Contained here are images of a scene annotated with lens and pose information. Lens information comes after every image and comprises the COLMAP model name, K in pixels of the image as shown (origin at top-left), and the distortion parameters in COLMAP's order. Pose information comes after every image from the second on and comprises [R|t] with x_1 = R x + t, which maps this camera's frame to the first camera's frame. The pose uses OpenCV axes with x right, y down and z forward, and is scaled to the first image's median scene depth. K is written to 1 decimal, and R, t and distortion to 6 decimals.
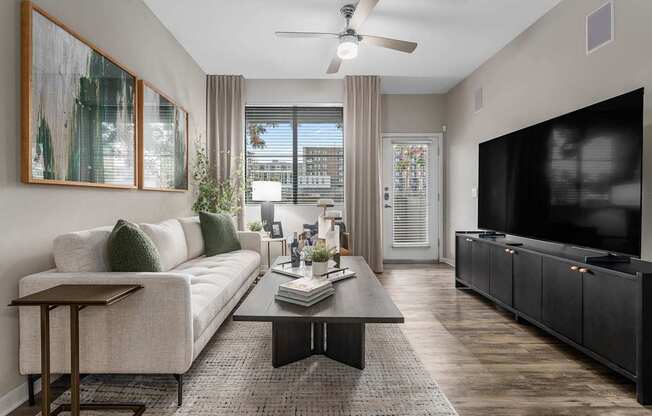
lens RADIAL K [[274.3, 0, 326.0], [0, 274.3, 208.0], [0, 0, 1]] dist [-0.000622, -0.000095]
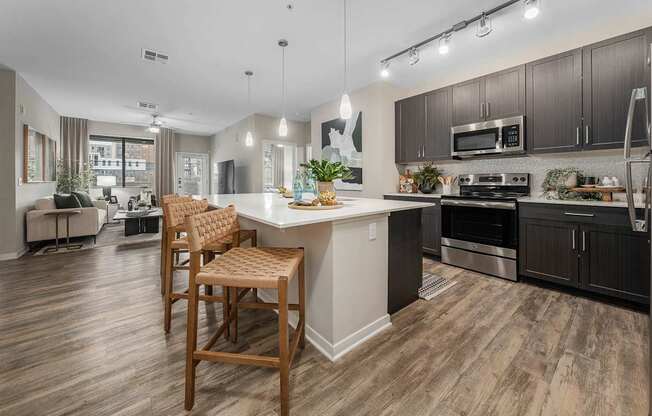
lens RADIAL K [[240.4, 0, 327.4], [0, 240.4, 179.0], [0, 0, 1]] dist [-0.000198, -0.000056]
pose [[0.788244, -0.001783, 0.615360, -0.026093], [0.023957, 0.999327, -0.027792, 0.011953], [-0.614896, 0.036649, 0.787756, -1.371710]]
